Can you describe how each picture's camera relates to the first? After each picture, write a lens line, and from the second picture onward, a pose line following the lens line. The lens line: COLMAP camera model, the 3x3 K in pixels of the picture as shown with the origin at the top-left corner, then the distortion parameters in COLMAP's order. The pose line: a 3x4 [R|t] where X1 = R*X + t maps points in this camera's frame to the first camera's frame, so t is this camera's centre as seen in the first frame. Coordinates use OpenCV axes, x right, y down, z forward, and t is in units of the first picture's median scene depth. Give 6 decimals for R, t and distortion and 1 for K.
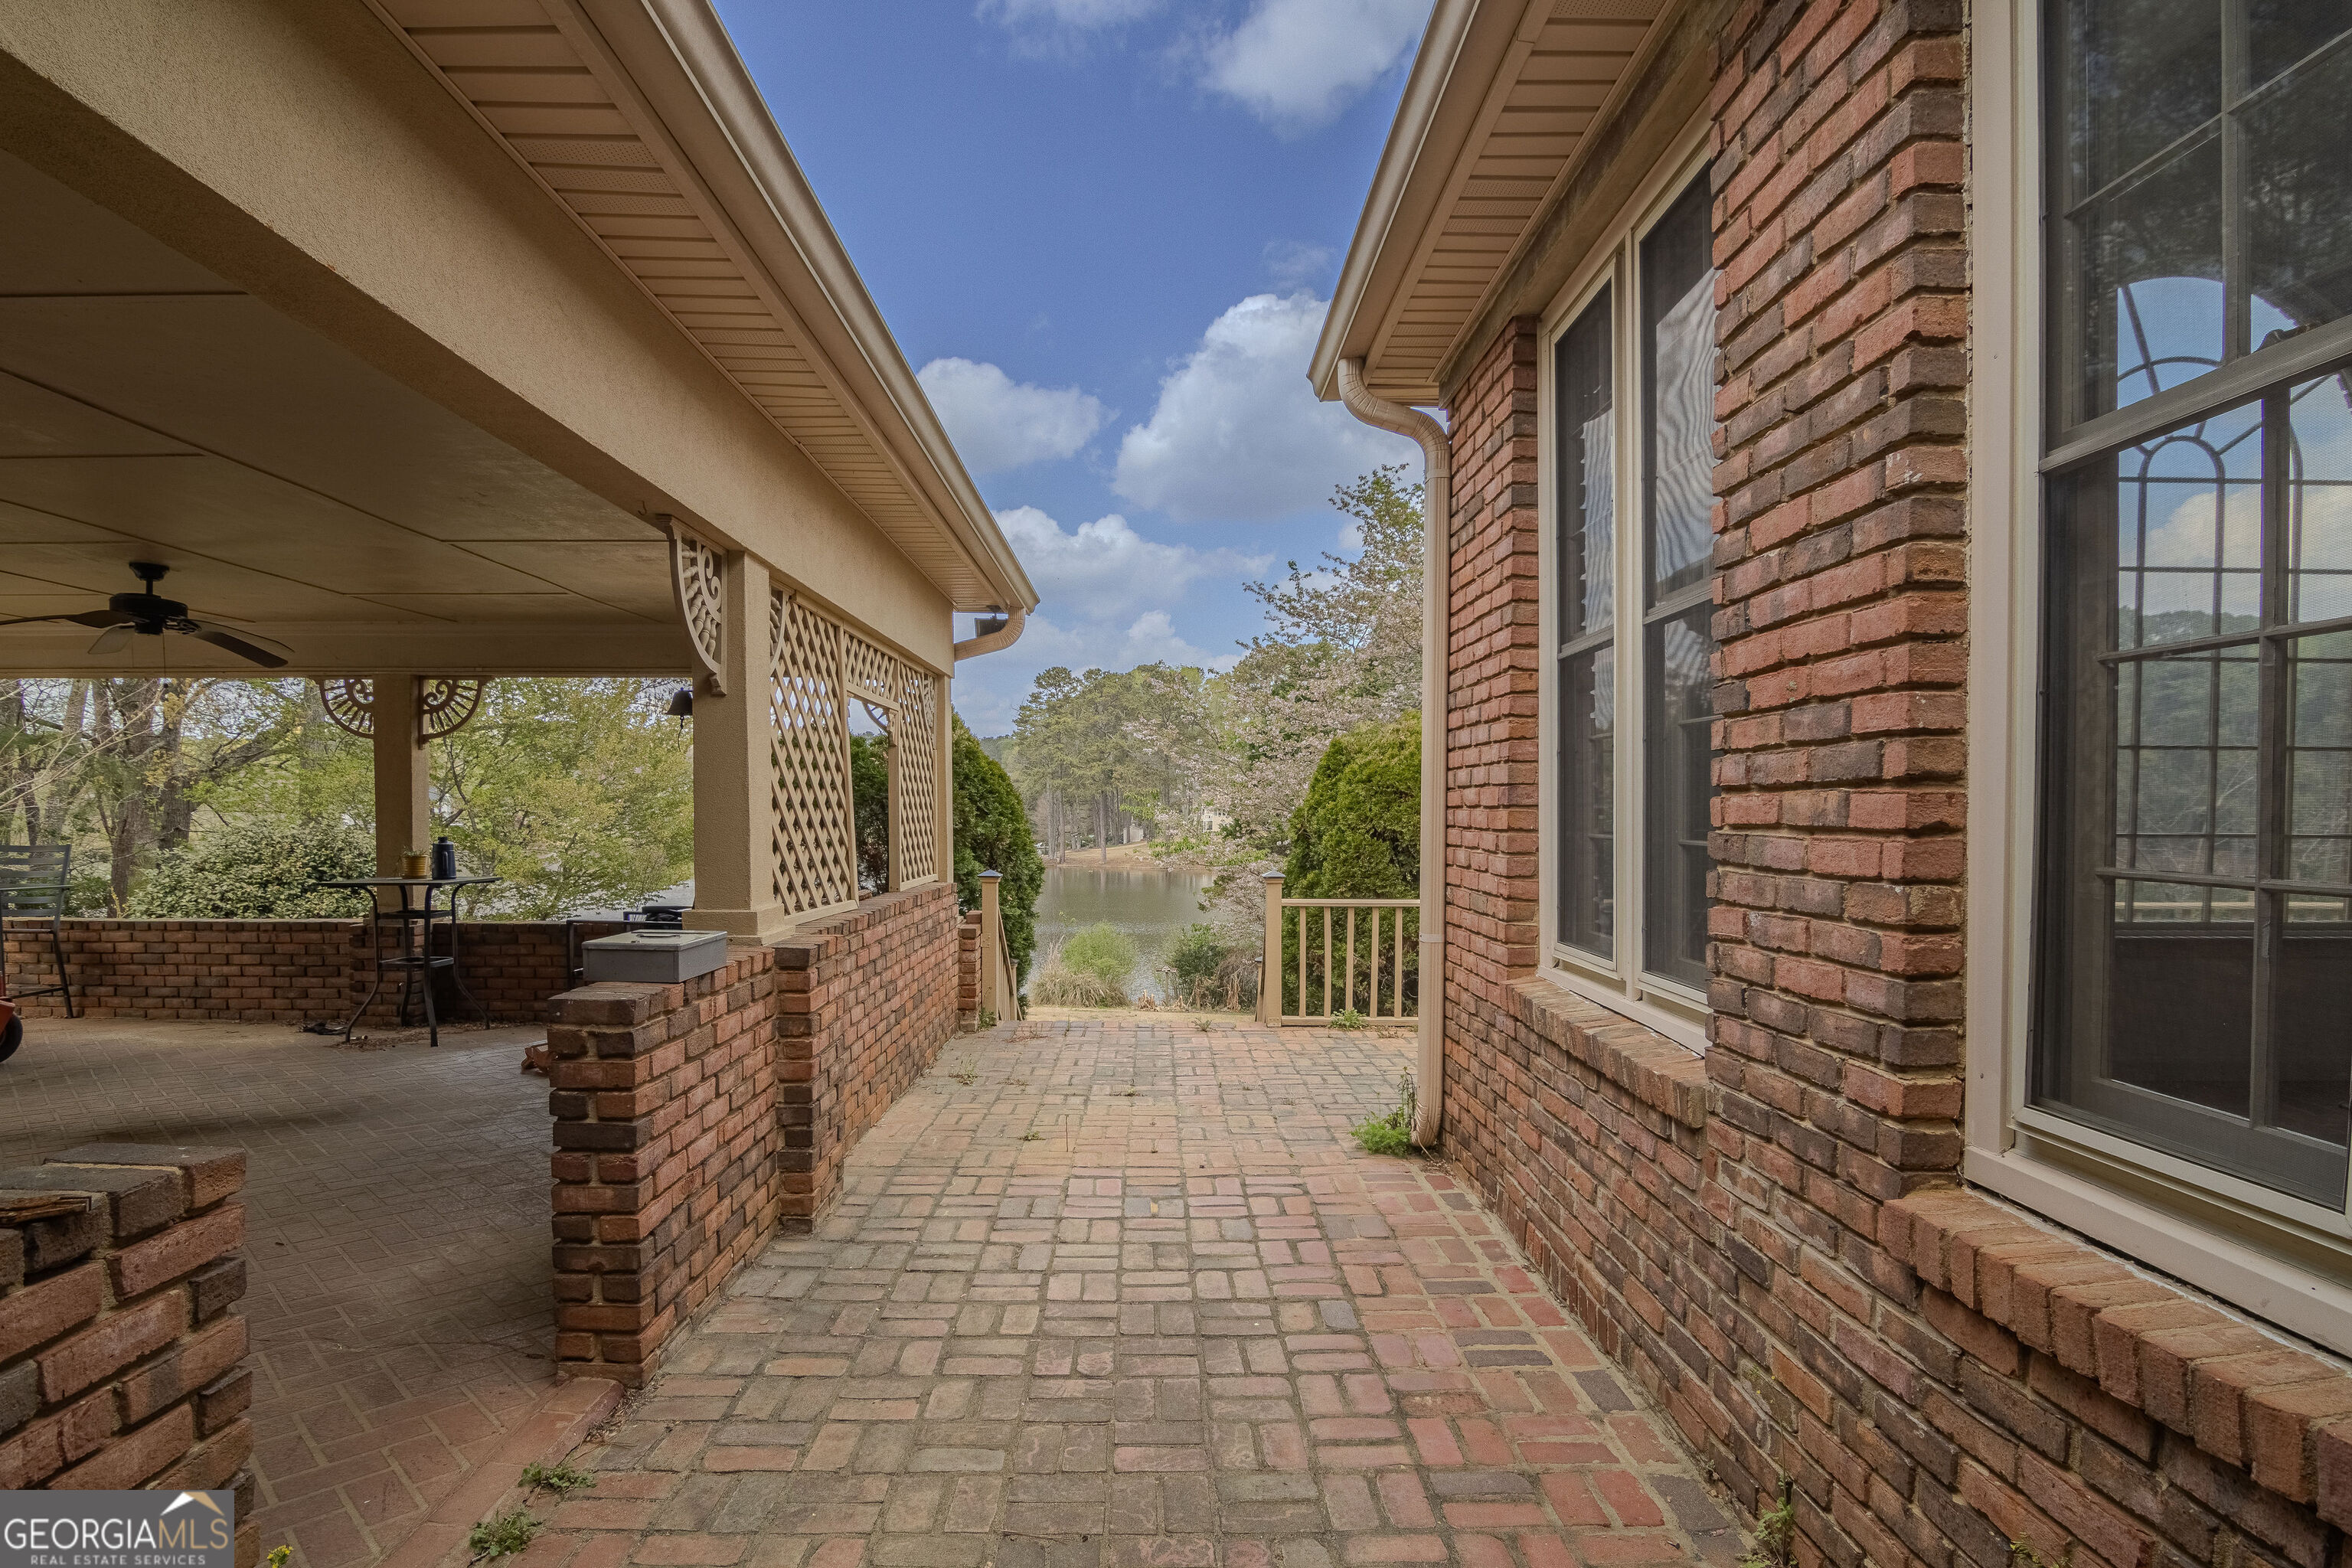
lens RADIAL K [[1288.4, 0, 1172.1], [0, 1288.4, 830.0], [0, 0, 1]] dist [0.004062, -0.016277]
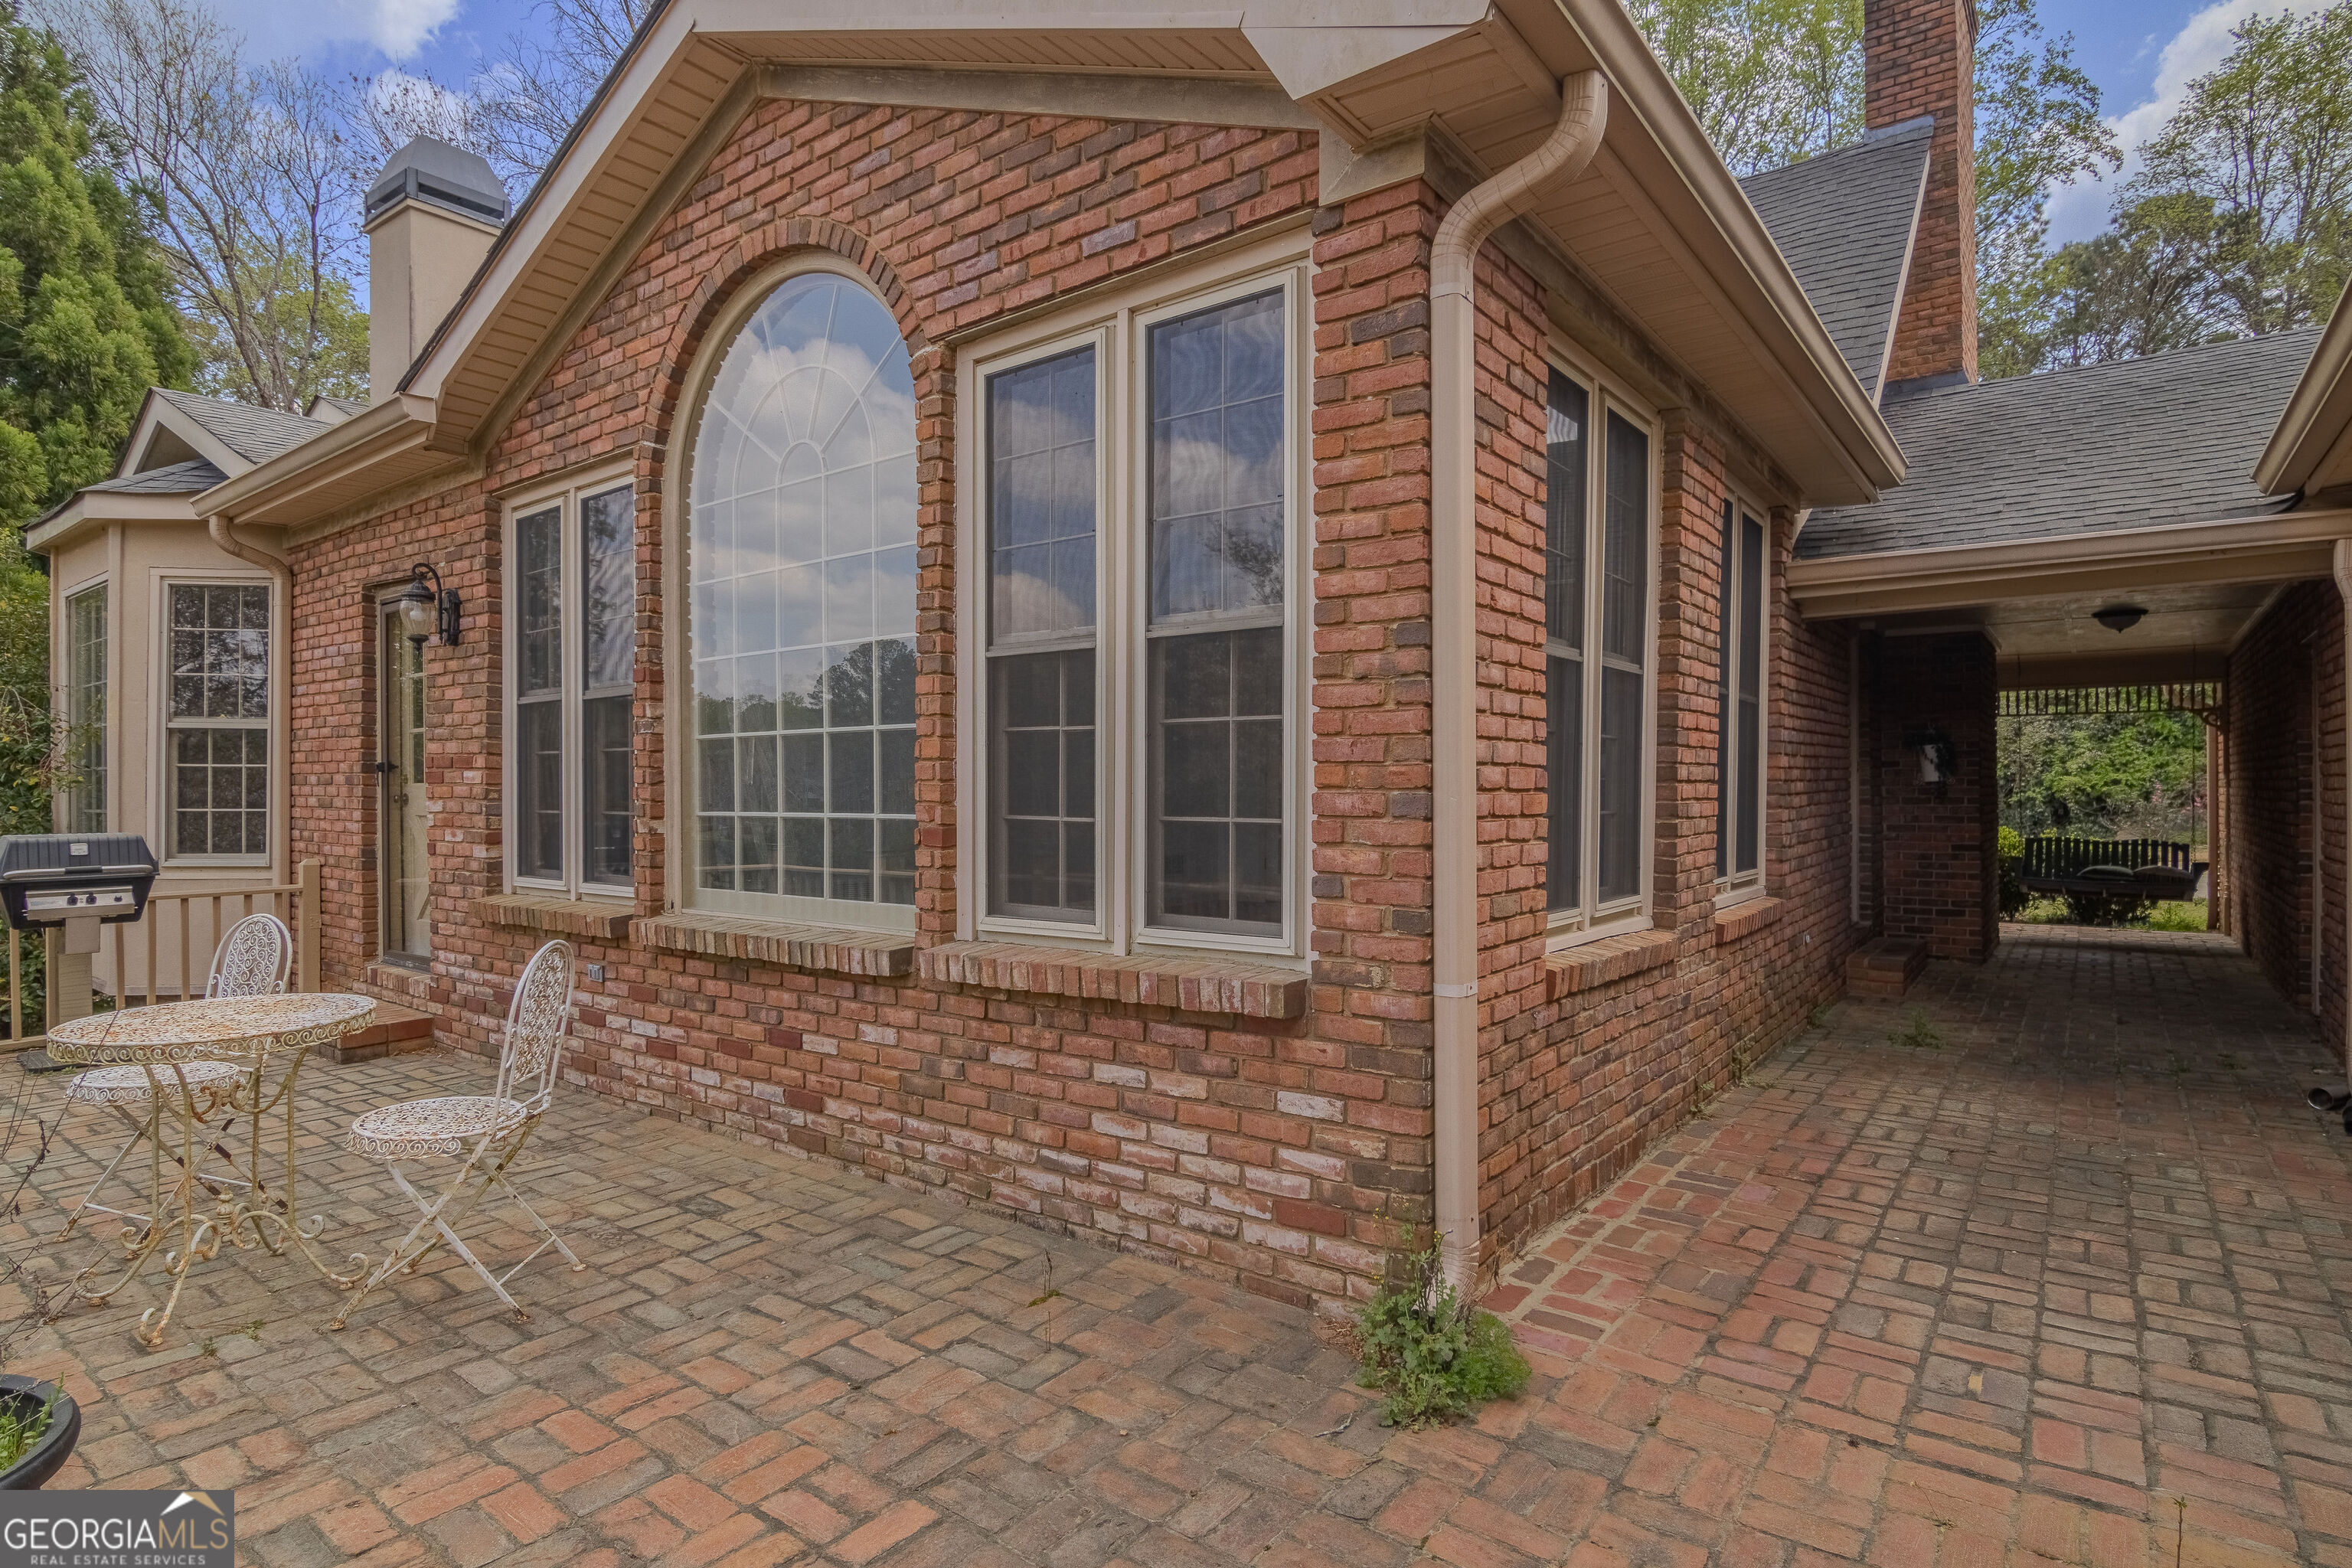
lens RADIAL K [[1195.3, 0, 1154.0], [0, 1195.3, 789.3], [0, 0, 1]] dist [-0.009438, -0.008109]
pose [[-0.772048, -0.003396, 0.635556, -0.074436], [0.008195, 0.999849, 0.015296, -0.032488], [-0.635512, 0.017018, -0.771904, 1.755417]]
